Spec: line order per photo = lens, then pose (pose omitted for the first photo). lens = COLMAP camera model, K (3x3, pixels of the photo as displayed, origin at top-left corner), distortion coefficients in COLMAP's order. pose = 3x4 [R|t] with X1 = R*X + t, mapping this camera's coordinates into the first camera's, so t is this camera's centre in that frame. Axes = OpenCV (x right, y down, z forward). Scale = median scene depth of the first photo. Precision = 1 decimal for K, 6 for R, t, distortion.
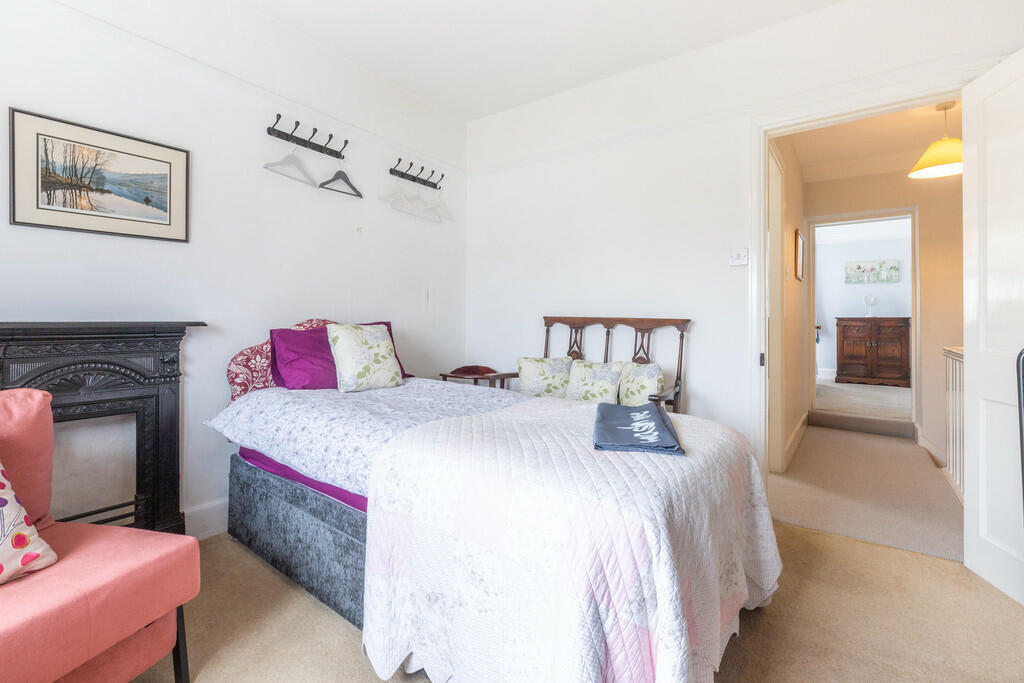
lens RADIAL K [[475.1, 0, 508.5], [0, 475.1, 320.4], [0, 0, 1]] dist [-0.000787, -0.000164]
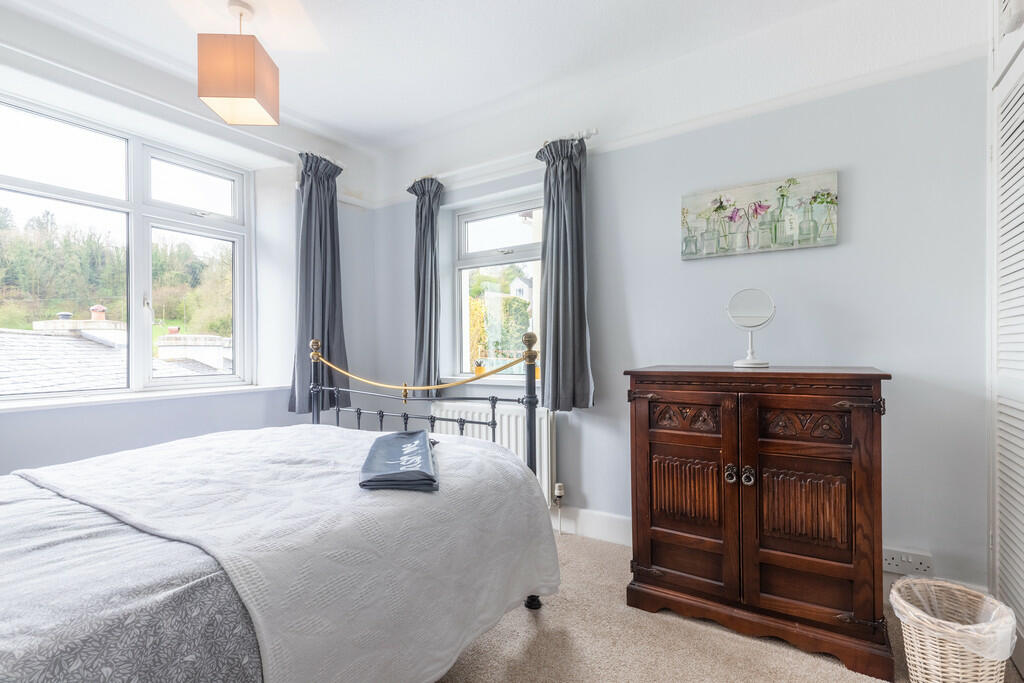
lens RADIAL K [[475.1, 0, 514.6], [0, 475.1, 343.7], [0, 0, 1]] dist [-0.000787, -0.000164]
pose [[0.998335, -0.002199, 0.057647, 0.589251], [0.003003, 0.999899, -0.013868, -0.017928], [-0.057610, 0.014018, 0.998241, 0.702474]]
